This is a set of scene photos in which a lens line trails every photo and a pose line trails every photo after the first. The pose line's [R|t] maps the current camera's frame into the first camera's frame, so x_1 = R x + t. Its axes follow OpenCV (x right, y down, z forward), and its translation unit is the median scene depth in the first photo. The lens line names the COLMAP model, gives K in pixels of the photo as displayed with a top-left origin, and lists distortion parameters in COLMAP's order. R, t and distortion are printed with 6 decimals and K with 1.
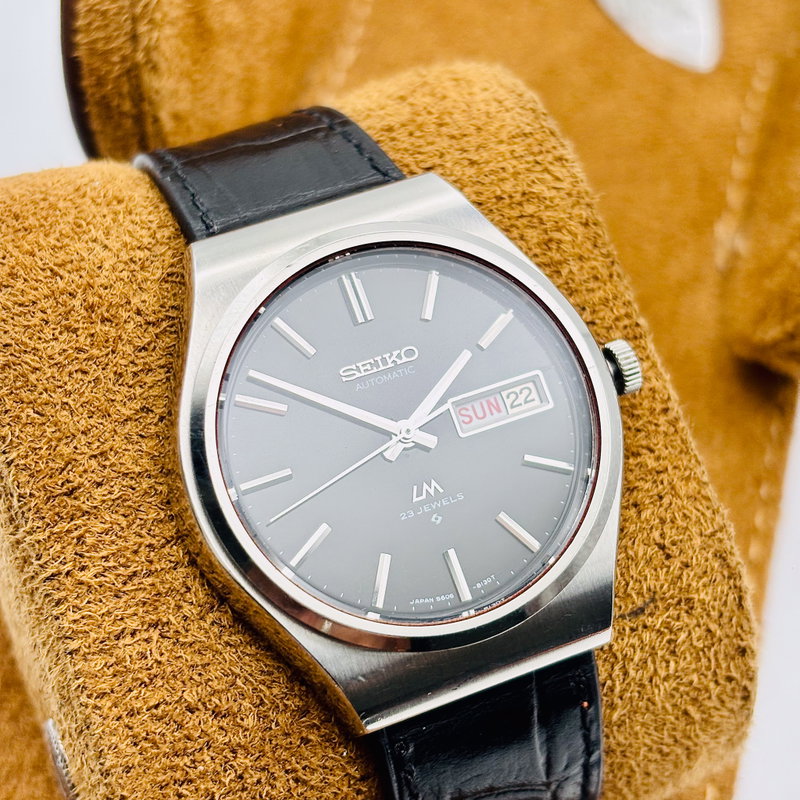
lens RADIAL K [[1687.1, 0, 399.8], [0, 1687.1, 357.0], [0, 0, 1]] dist [0.047146, 0.086014]
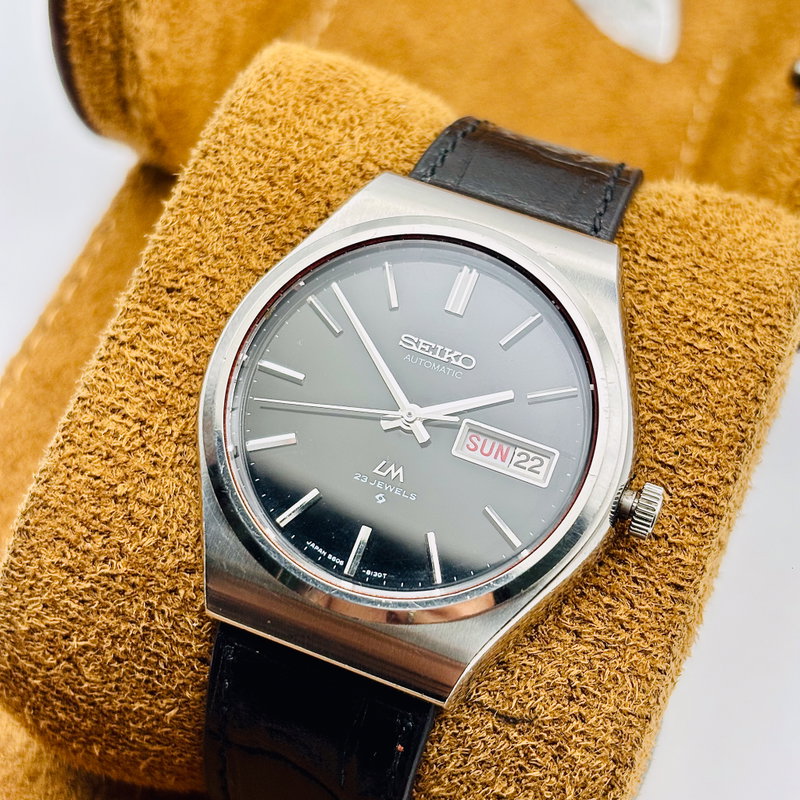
lens RADIAL K [[1687.1, 0, 399.8], [0, 1687.1, 357.0], [0, 0, 1]] dist [0.047146, 0.086014]
pose [[0.708415, 0.555602, -0.435265, 0.422820], [-0.585094, 0.807197, 0.078092, -0.060691], [0.394732, 0.199349, 0.896909, 0.056003]]
